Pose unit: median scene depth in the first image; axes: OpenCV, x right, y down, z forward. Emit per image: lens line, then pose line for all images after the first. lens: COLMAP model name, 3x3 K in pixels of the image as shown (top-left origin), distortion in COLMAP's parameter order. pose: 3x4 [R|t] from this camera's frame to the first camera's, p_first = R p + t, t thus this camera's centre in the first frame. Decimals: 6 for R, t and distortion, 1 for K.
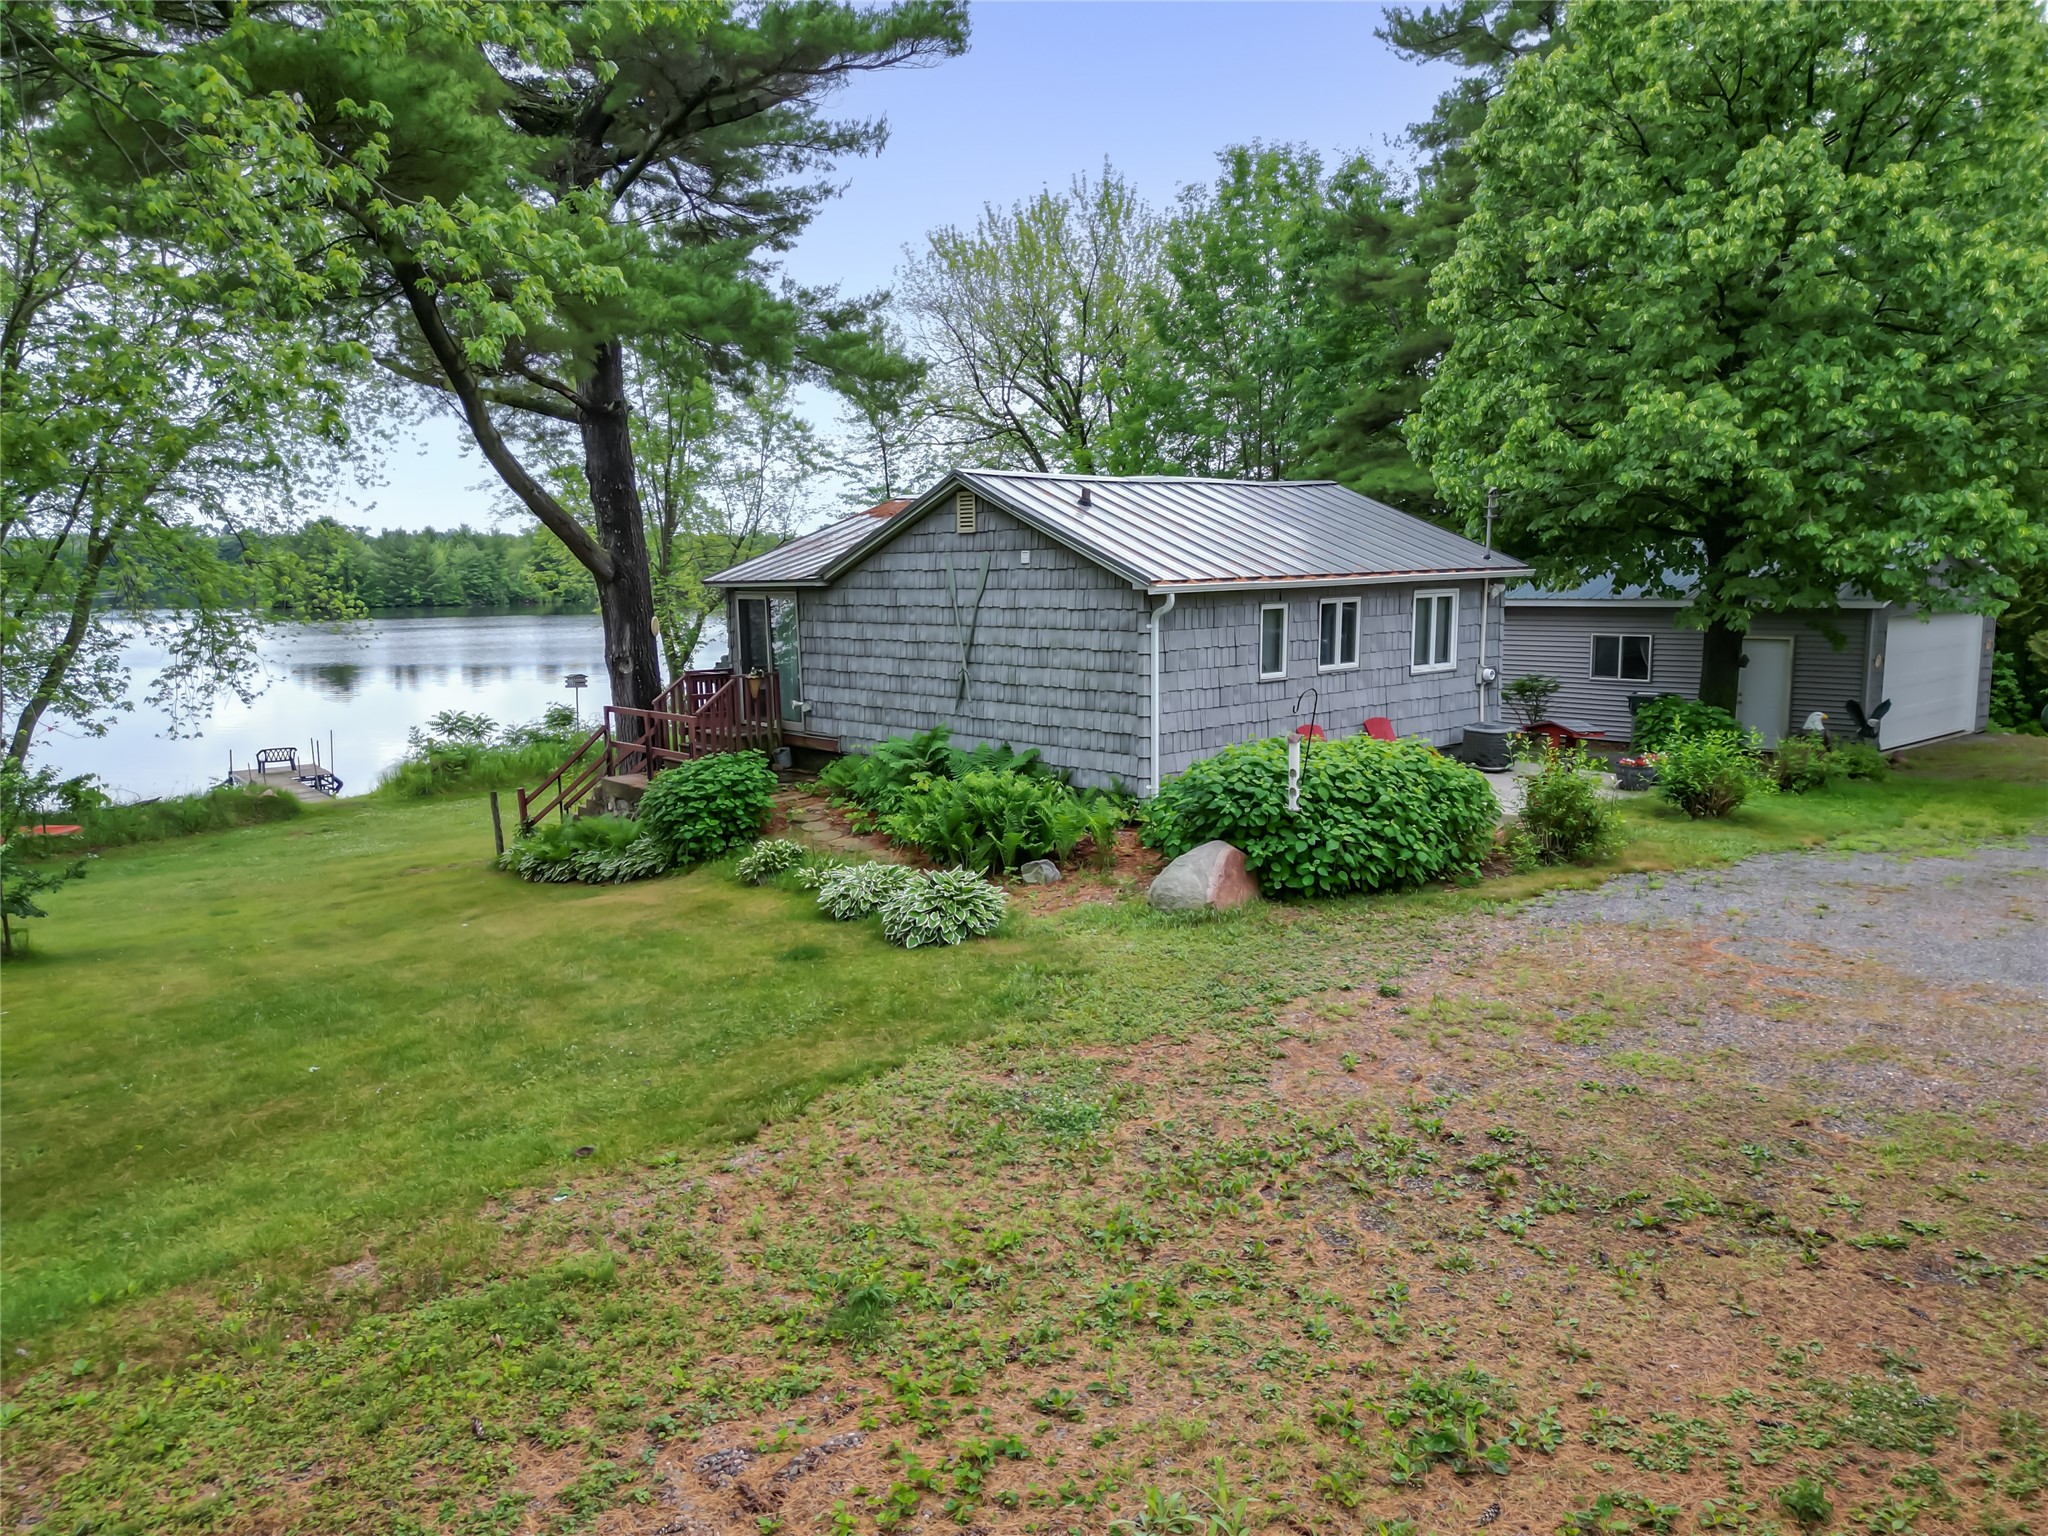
lens RADIAL K [[1412.4, 0, 1020.4], [0, 1412.4, 764.2], [0, 0, 1]] dist [0.046431, -0.020095]
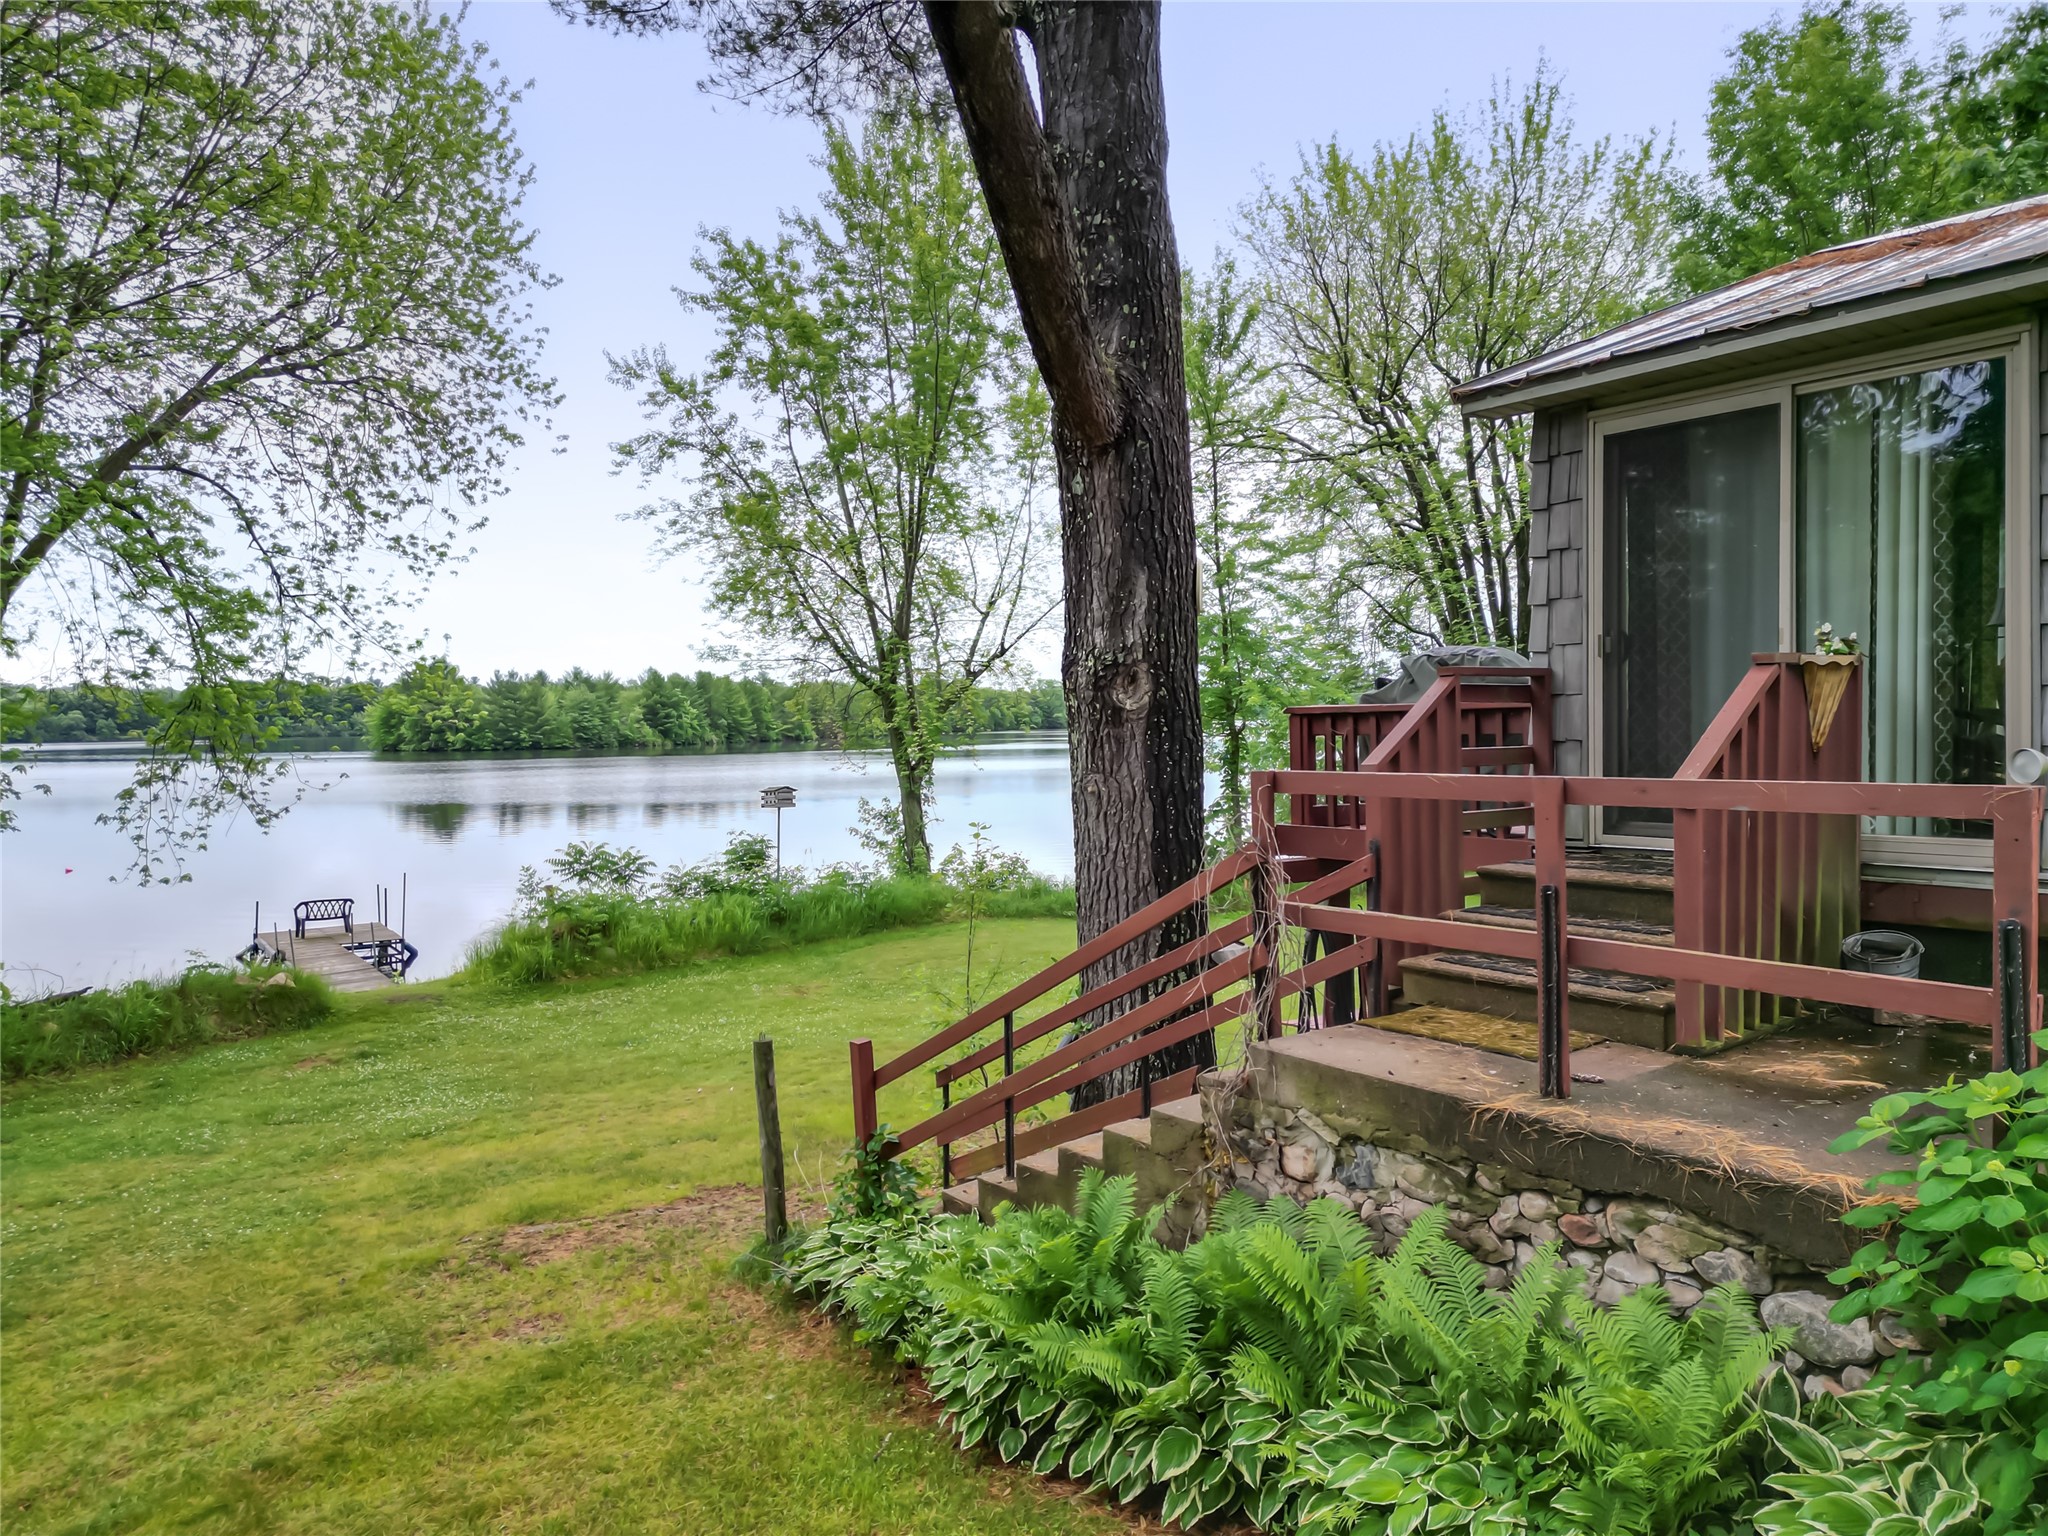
lens RADIAL K [[1412.4, 0, 1019.5], [0, 1412.4, 771.7], [0, 0, 1]] dist [0.046431, -0.020095]
pose [[0.998016, 0.003926, -0.062843, -0.163239], [-0.010306, 0.994780, -0.101524, -0.006673], [0.062117, 0.101970, 0.992846, 0.370728]]
